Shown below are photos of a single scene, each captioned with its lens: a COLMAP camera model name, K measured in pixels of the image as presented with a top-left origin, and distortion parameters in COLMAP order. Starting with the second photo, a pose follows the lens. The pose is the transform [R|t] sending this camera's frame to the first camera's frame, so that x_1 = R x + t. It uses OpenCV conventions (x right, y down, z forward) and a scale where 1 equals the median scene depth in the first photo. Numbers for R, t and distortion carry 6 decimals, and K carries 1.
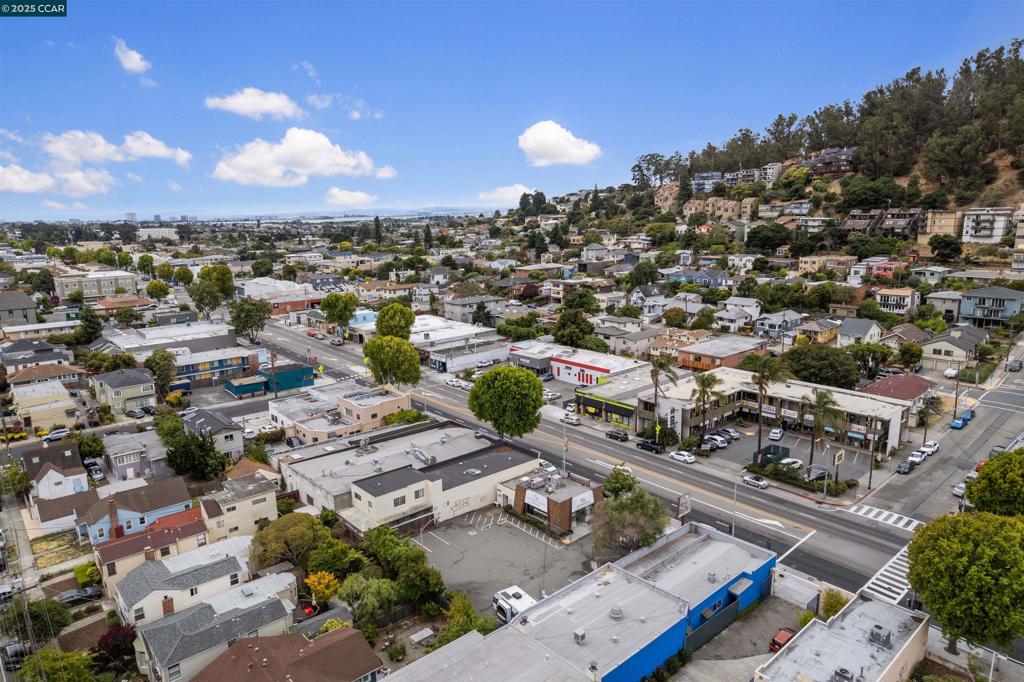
lens RADIAL K [[656.6, 0, 512.4], [0, 656.6, 336.0], [0, 0, 1]] dist [-0.052565, 0.035058]
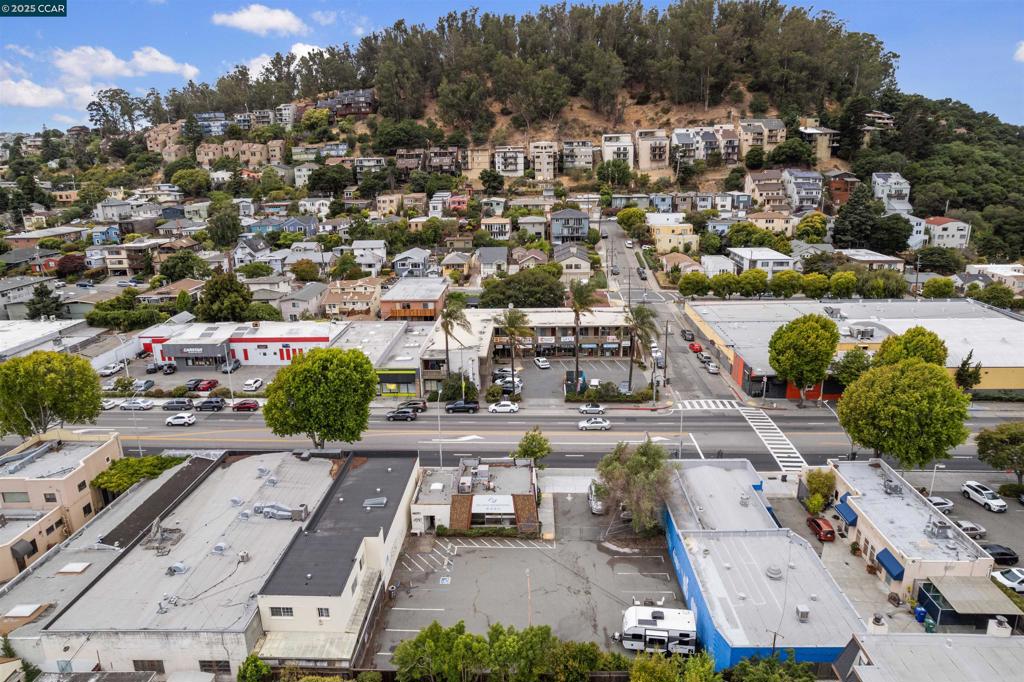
lens RADIAL K [[656.6, 0, 516.9], [0, 656.6, 334.6], [0, 0, 1]] dist [-0.052565, 0.035058]
pose [[0.687201, -0.194417, 0.699970, -0.250251], [0.145700, 0.980832, 0.129384, -0.021916], [-0.711707, 0.013072, 0.702355, 0.248043]]
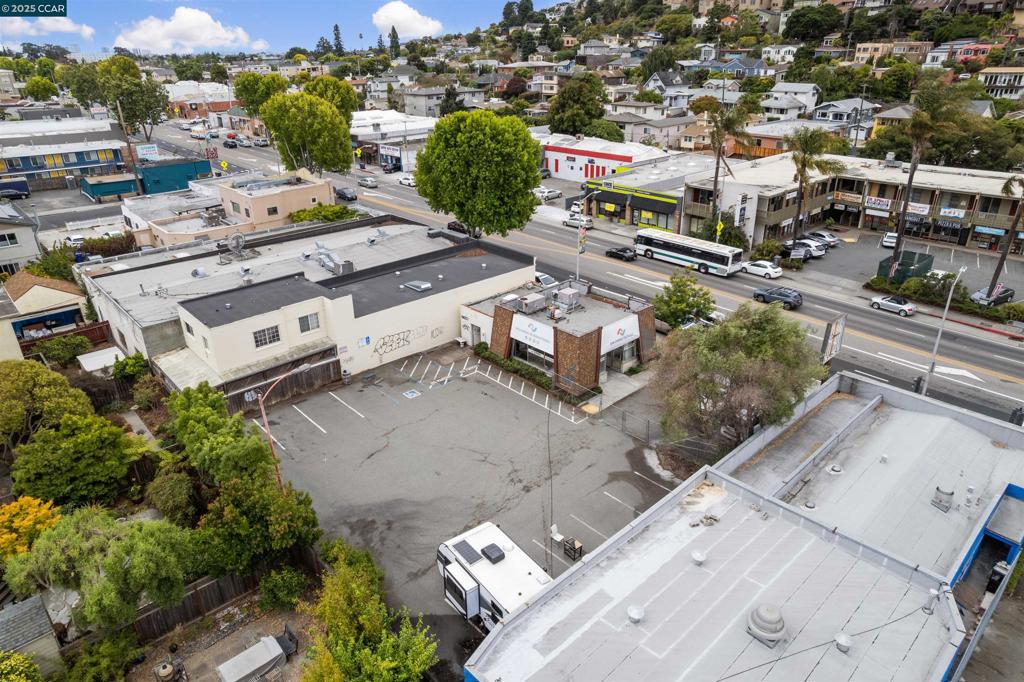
lens RADIAL K [[656.6, 0, 512.5], [0, 656.6, 338.8], [0, 0, 1]] dist [-0.052565, 0.035058]
pose [[0.999709, -0.006755, 0.023161, 0.004539], [0.001199, 0.972727, 0.231951, 0.075096], [-0.024096, -0.231855, 0.972452, 0.274327]]
